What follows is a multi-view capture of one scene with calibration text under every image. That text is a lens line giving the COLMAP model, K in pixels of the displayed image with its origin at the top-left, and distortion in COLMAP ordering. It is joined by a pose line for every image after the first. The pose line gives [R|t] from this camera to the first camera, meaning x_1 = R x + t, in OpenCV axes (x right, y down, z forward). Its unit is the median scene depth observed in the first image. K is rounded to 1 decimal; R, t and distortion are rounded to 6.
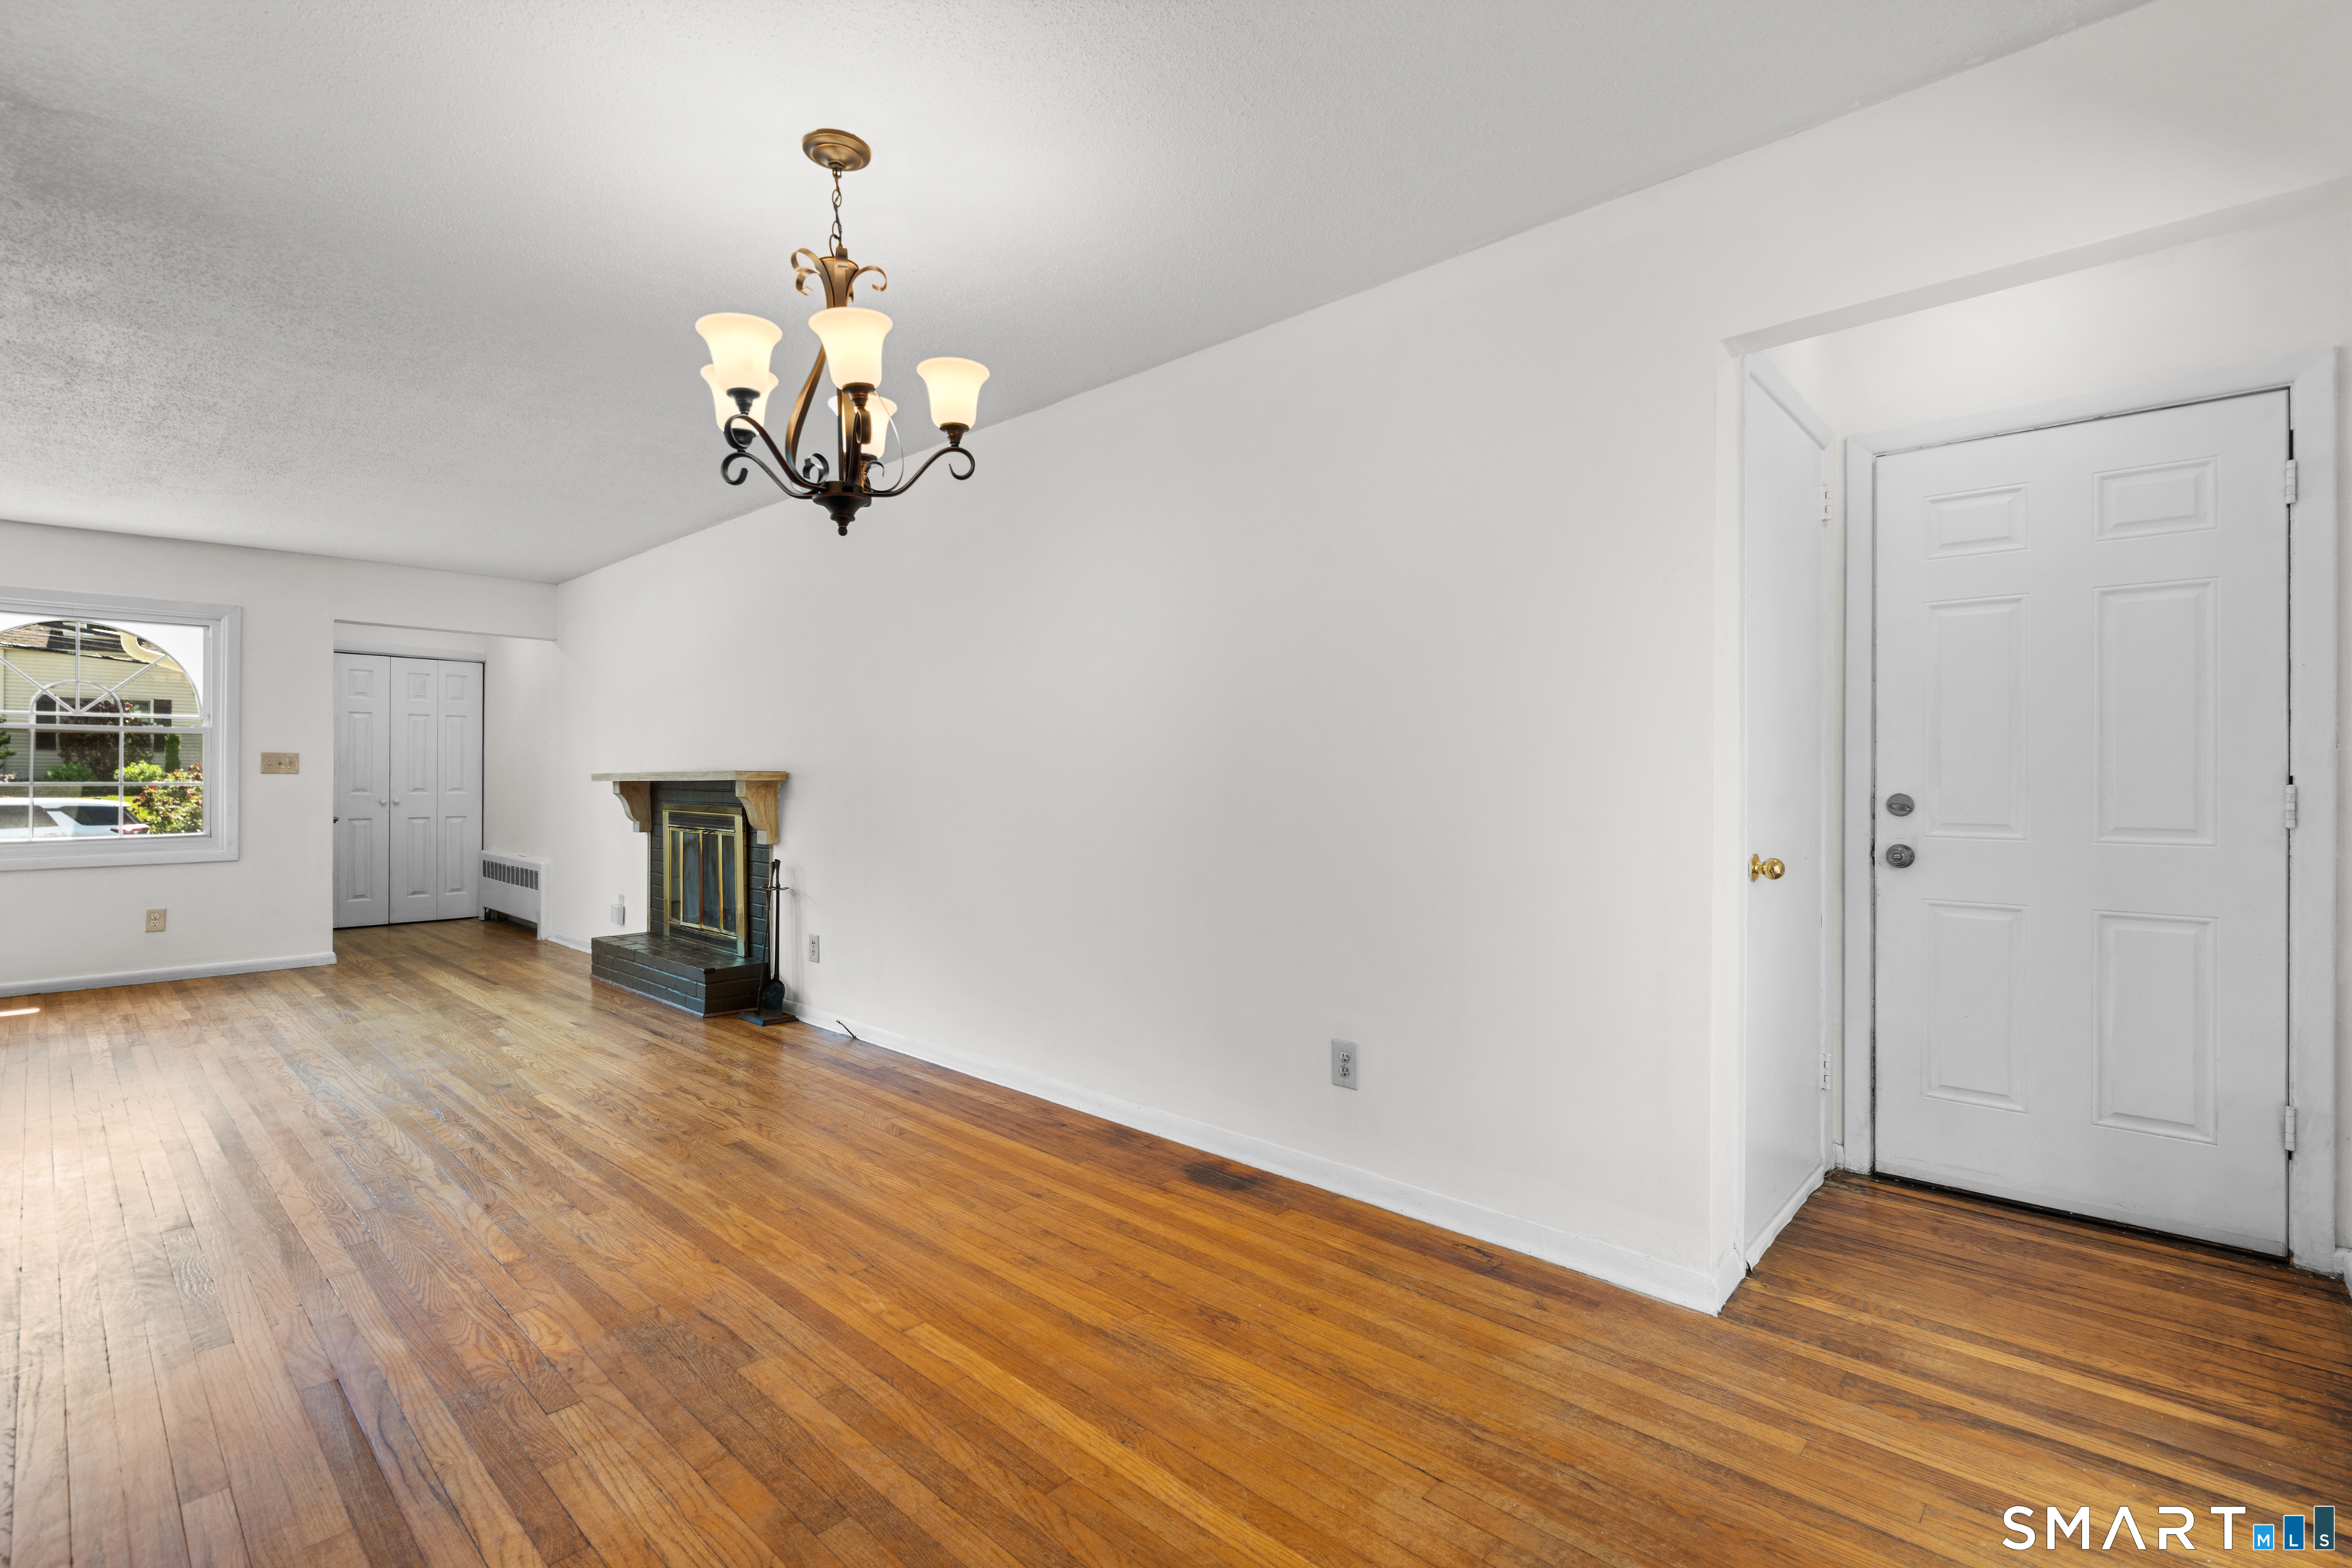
lens RADIAL K [[1069.6, 0, 1180.5], [0, 1069.6, 782.3], [0, 0, 1]] dist [-0.006831, 0.002631]
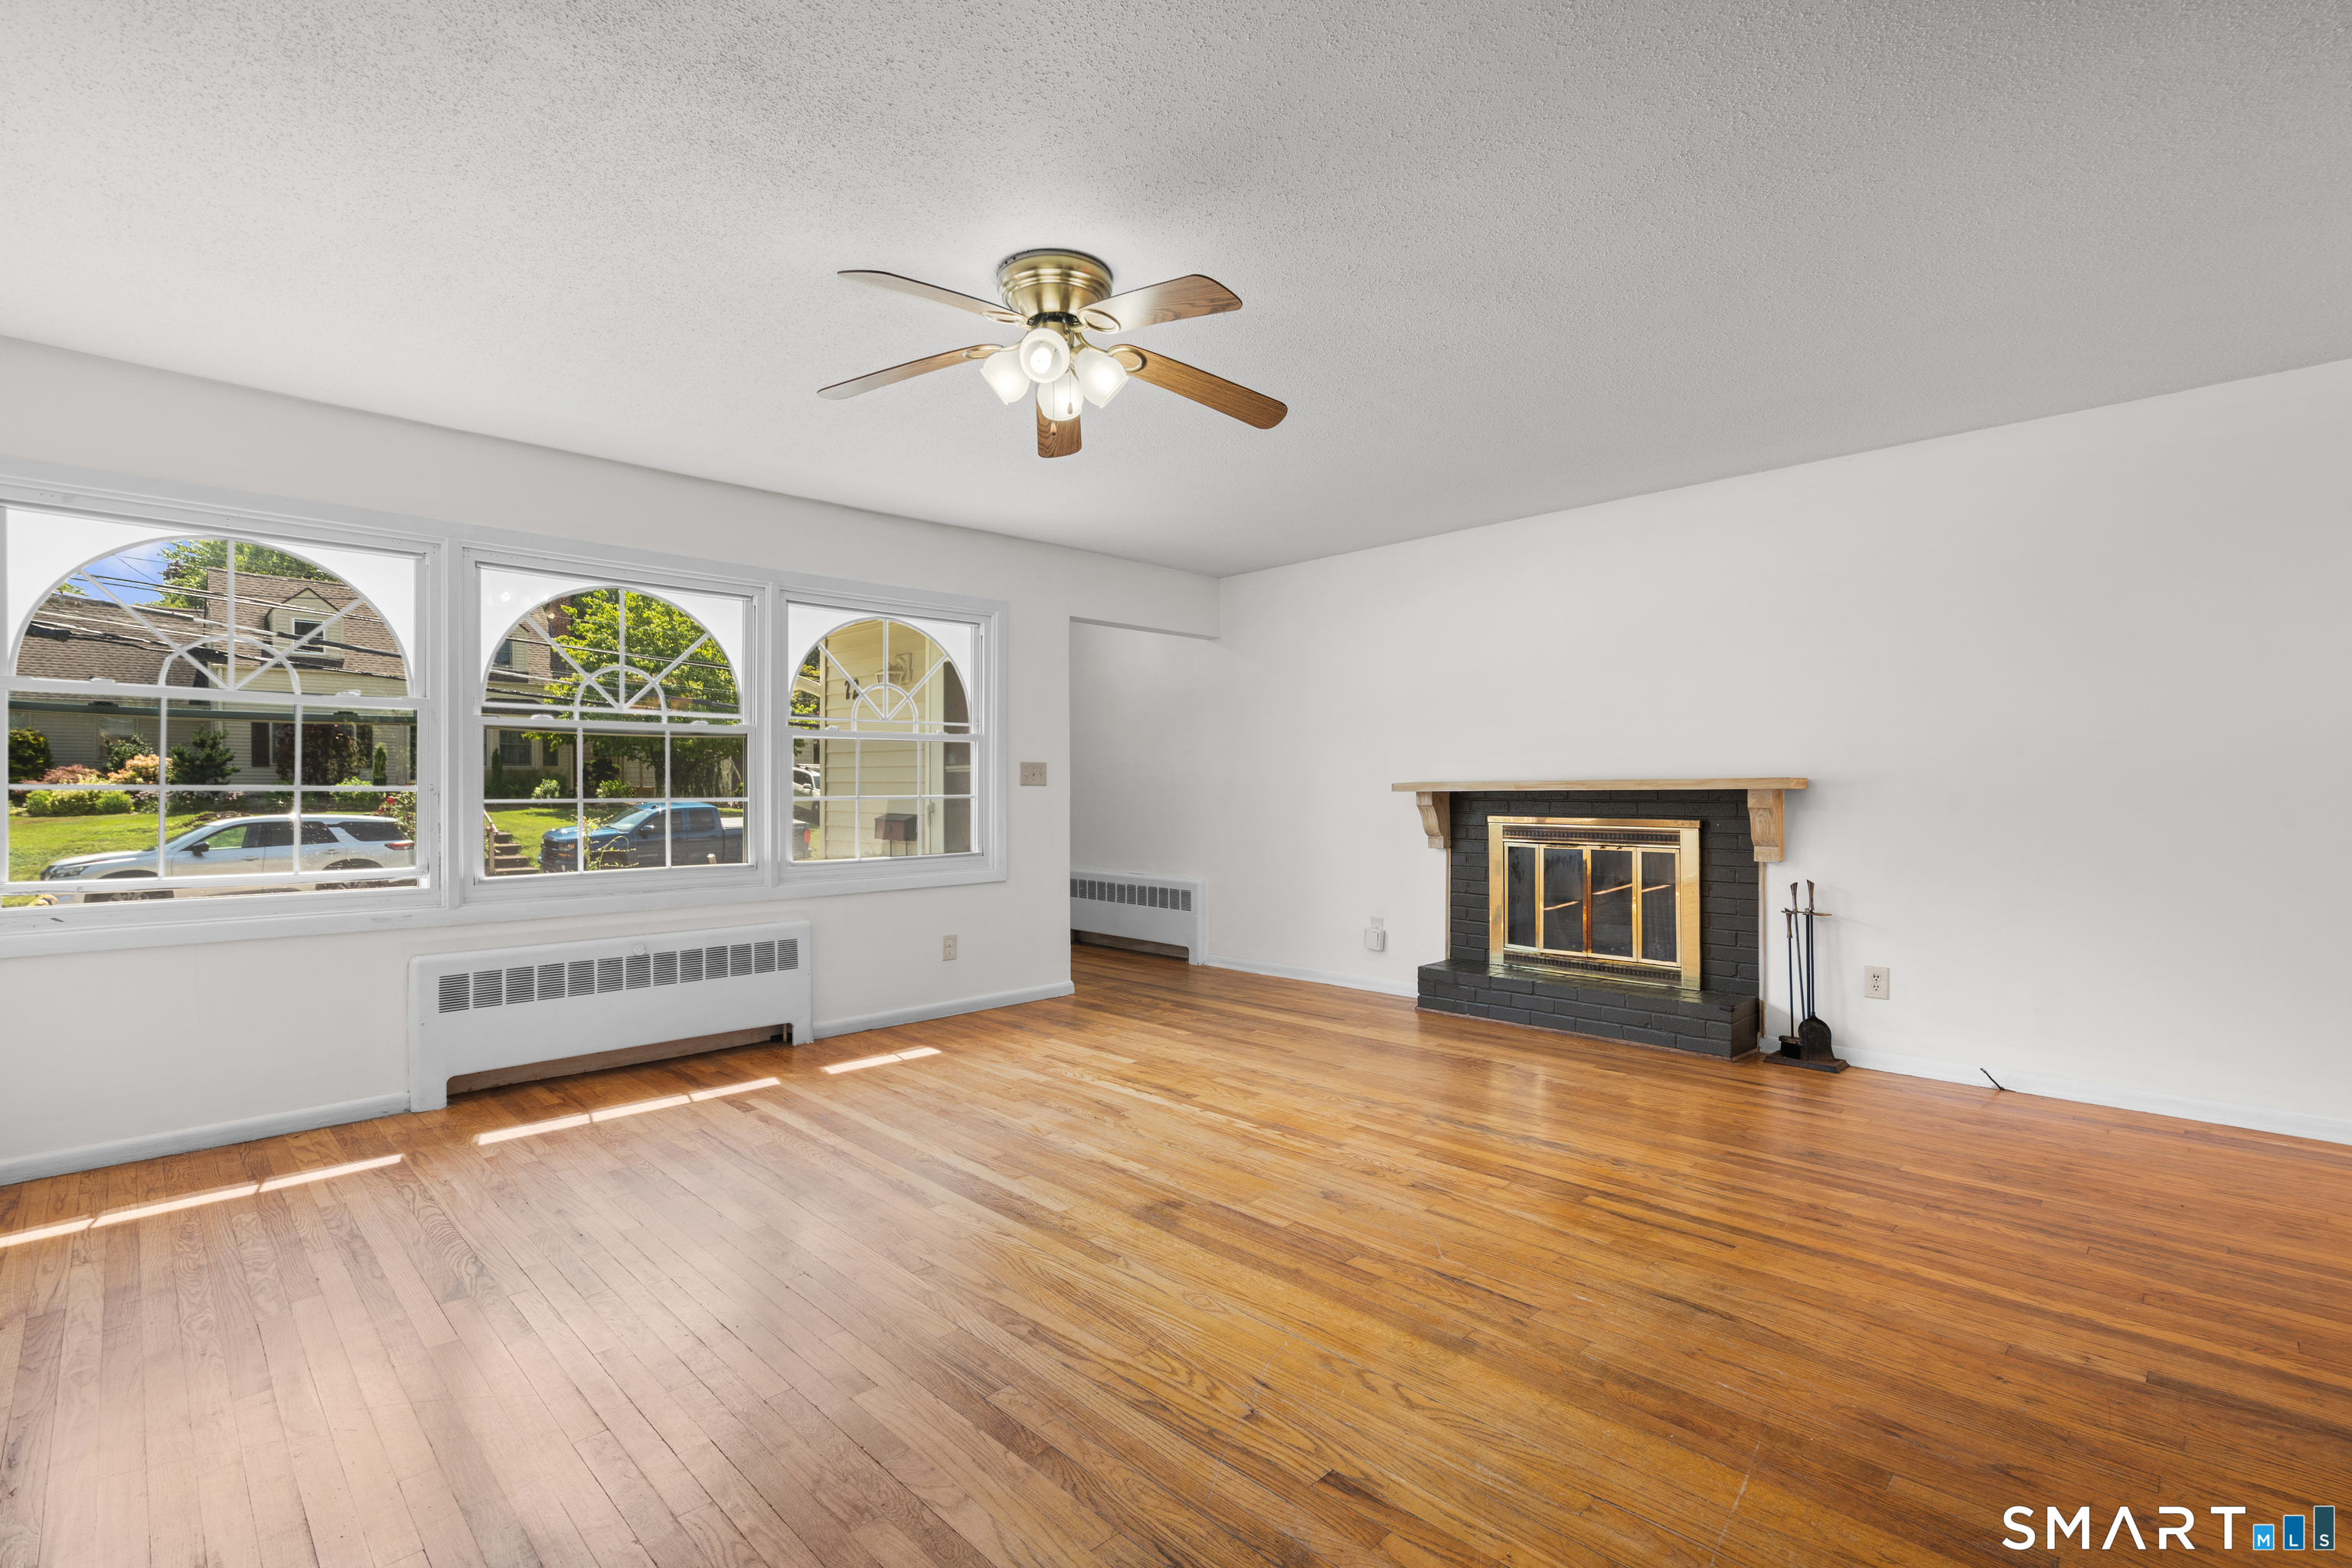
lens RADIAL K [[1069.6, 0, 1183.8], [0, 1069.6, 783.9], [0, 0, 1]] dist [-0.006831, 0.002631]
pose [[0.999453, -0.004185, -0.032799, -0.699128], [0.003815, 0.999929, -0.011329, 0.001525], [0.032844, 0.011197, 0.999398, 0.092847]]
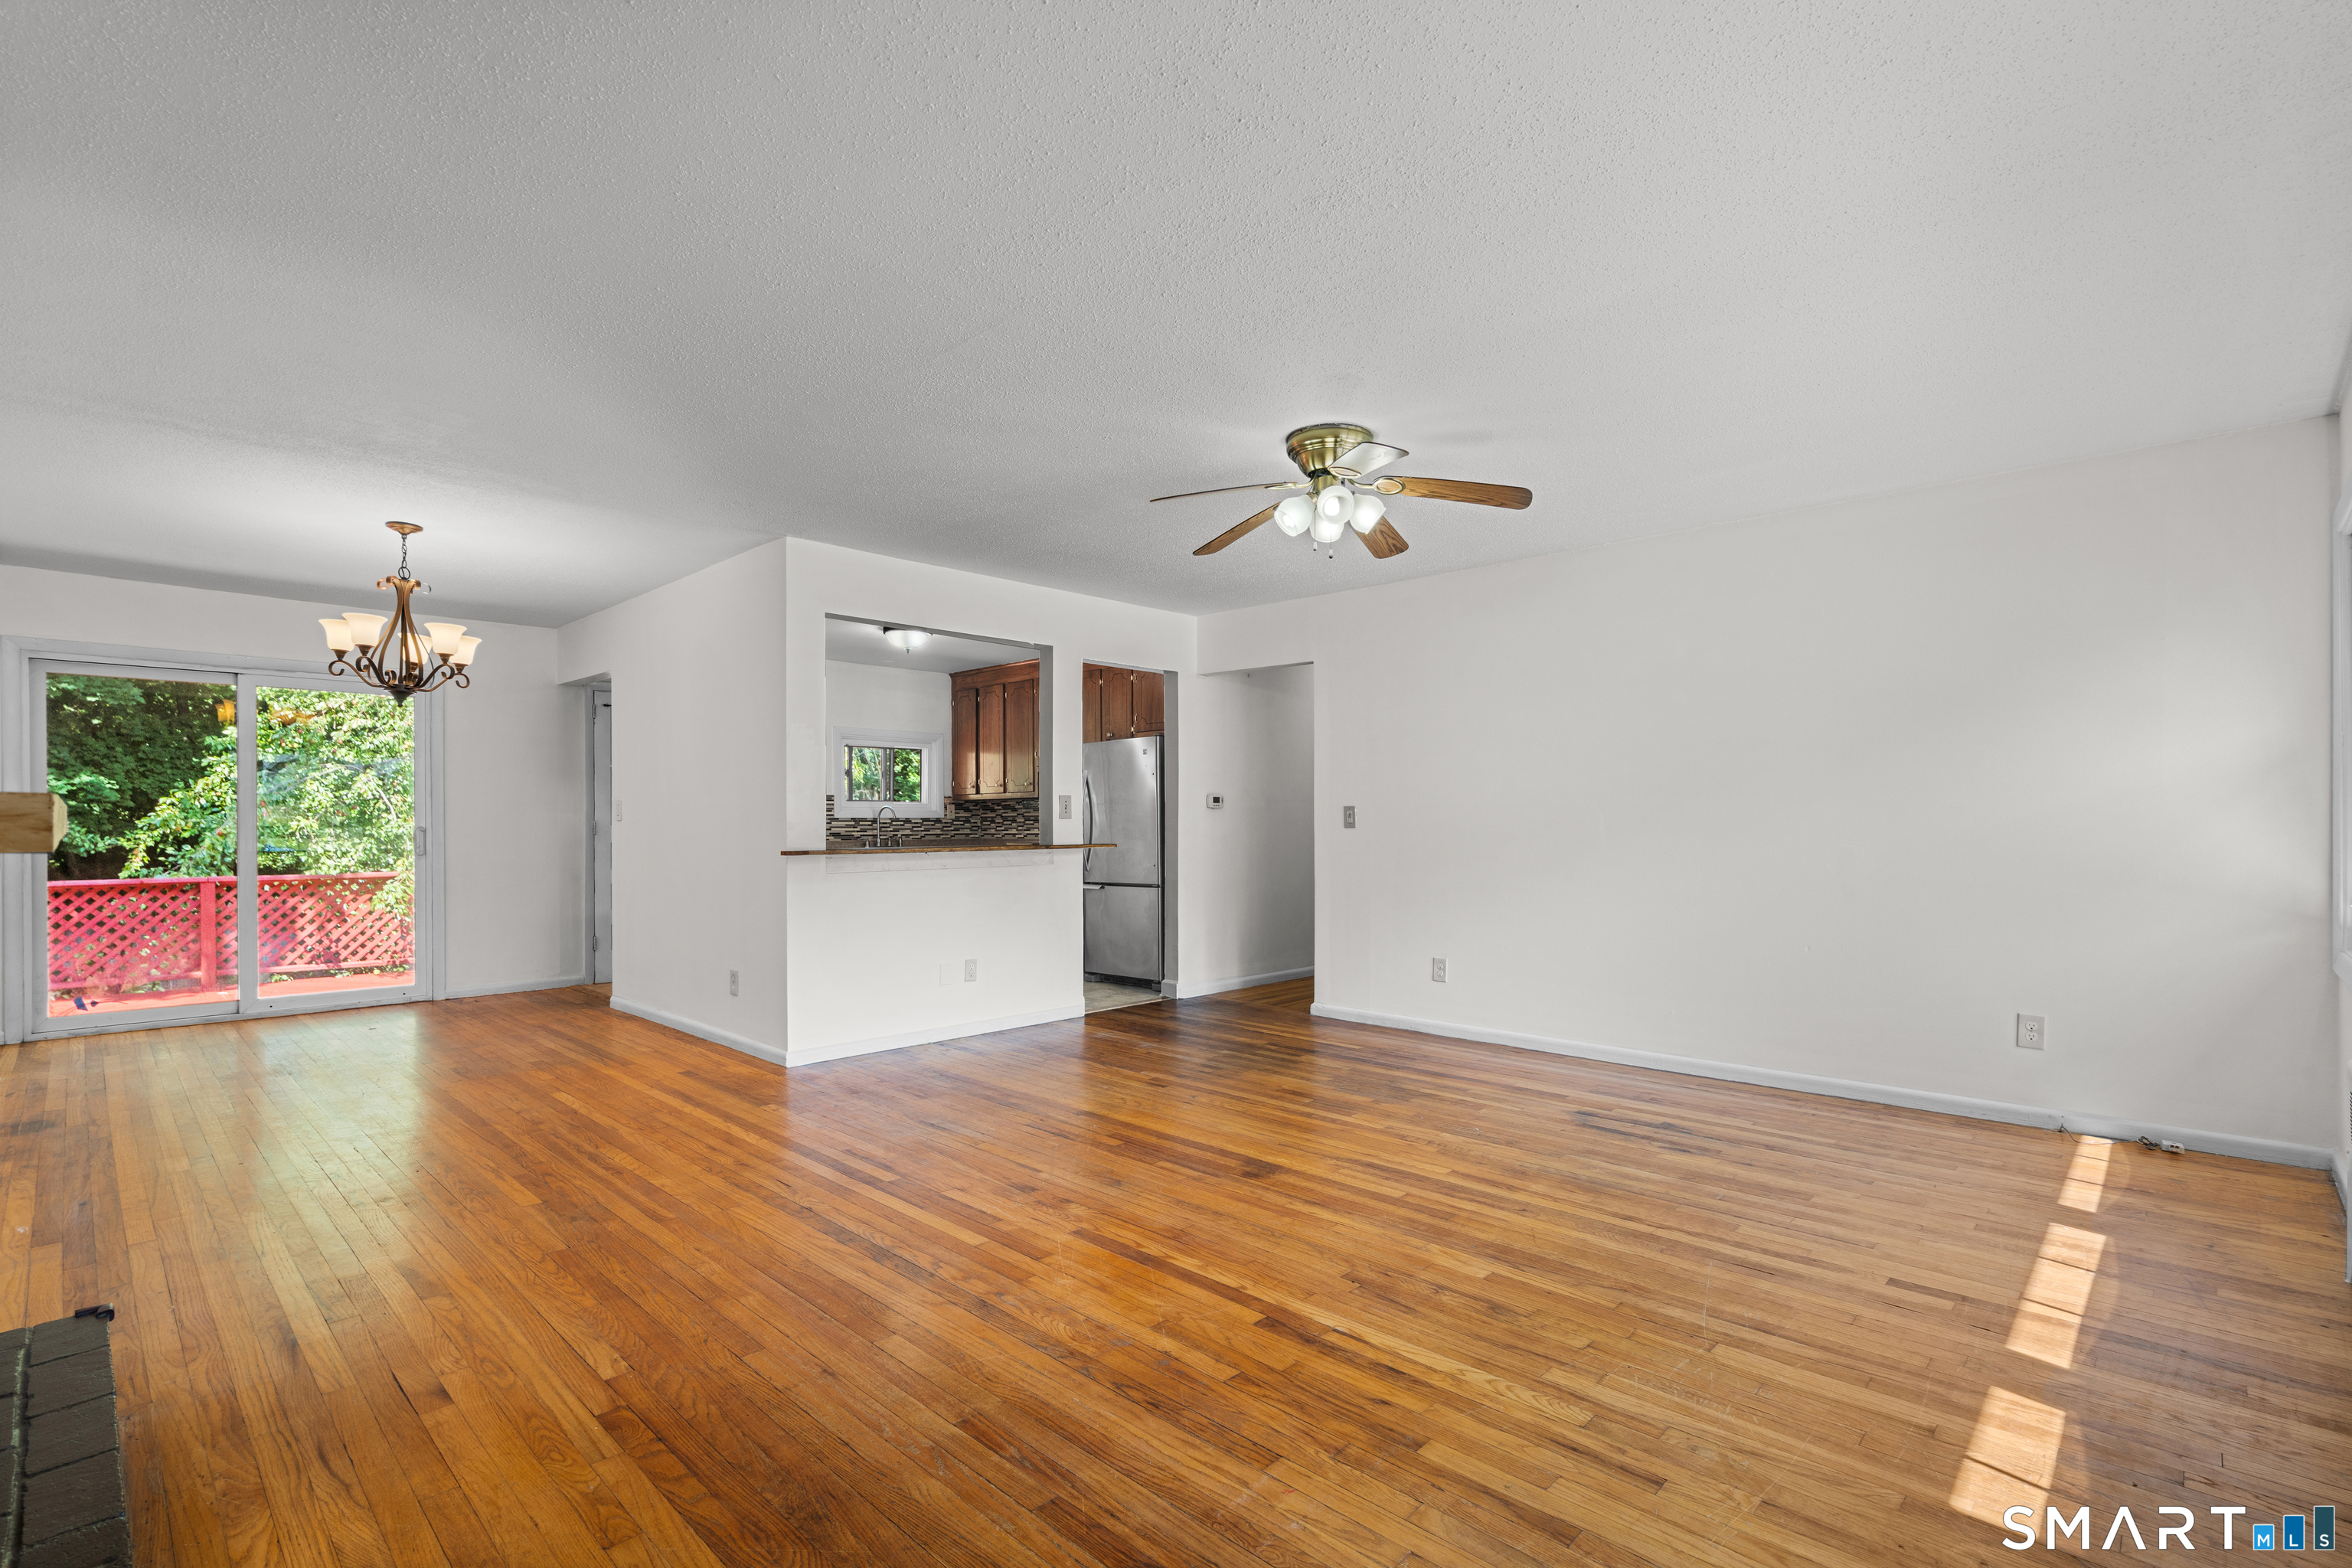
lens RADIAL K [[1069.6, 0, 1170.2], [0, 1069.6, 809.1], [0, 0, 1]] dist [-0.006831, 0.002631]
pose [[-0.999778, 0.000839, 0.021074, -0.689437], [0.000712, 0.999981, -0.006046, -0.005259], [-0.021079, -0.006029, -0.999760, 1.128259]]
